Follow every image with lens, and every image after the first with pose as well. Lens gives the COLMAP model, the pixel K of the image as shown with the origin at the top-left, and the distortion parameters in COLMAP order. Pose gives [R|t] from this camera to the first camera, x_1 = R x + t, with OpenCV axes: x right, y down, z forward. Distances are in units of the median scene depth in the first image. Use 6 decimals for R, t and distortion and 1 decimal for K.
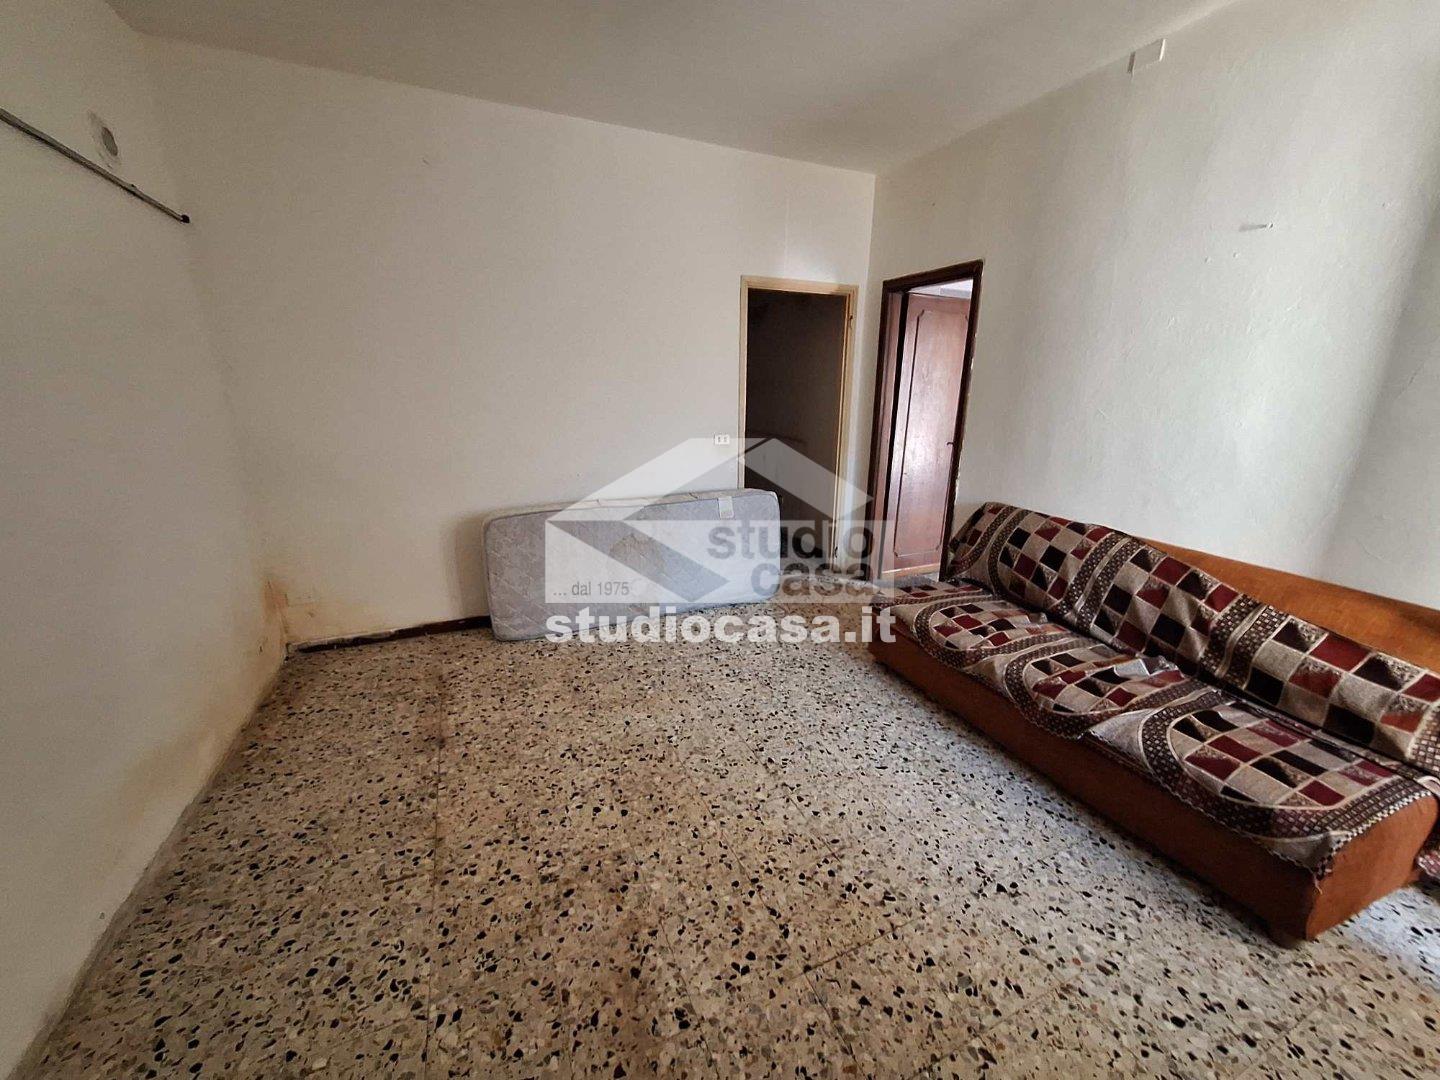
lens RADIAL K [[575.0, 0, 713.0], [0, 575.0, 539.1], [0, 0, 1]] dist [-0.012547, -0.002790]
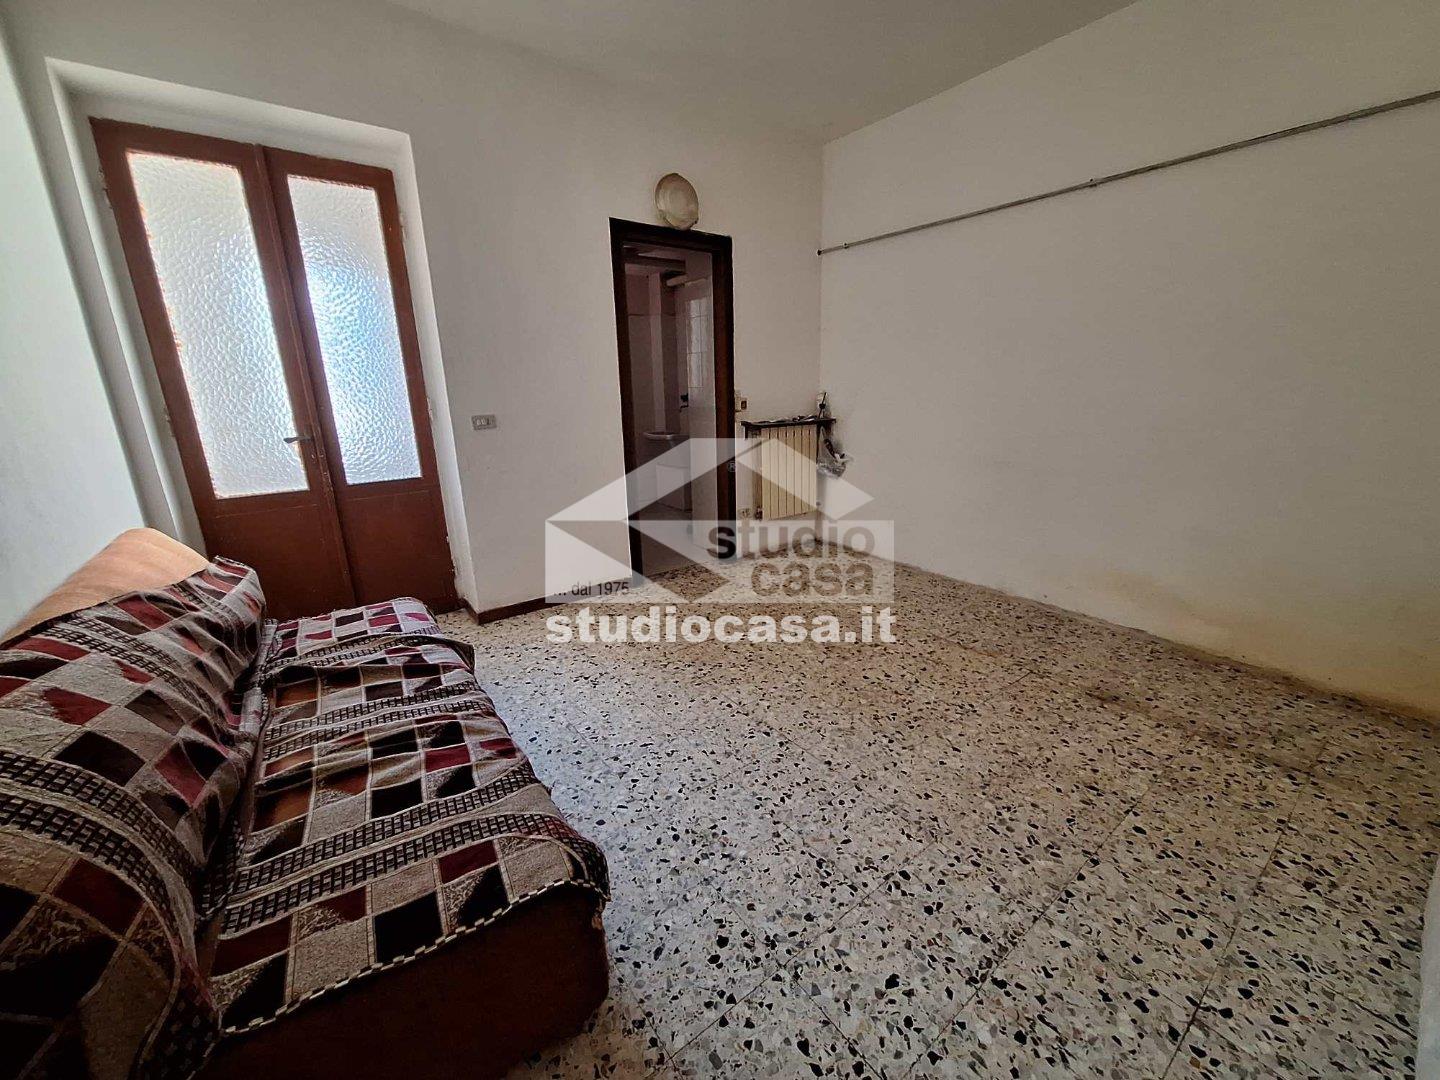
lens RADIAL K [[575.0, 0, 715.1], [0, 575.0, 551.0], [0, 0, 1]] dist [-0.012547, -0.002790]
pose [[-0.974705, 0.069234, -0.212502, 0.340334], [-0.052040, 0.854369, 0.517054, -0.317741], [0.217353, 0.515034, -0.829155, 1.524451]]
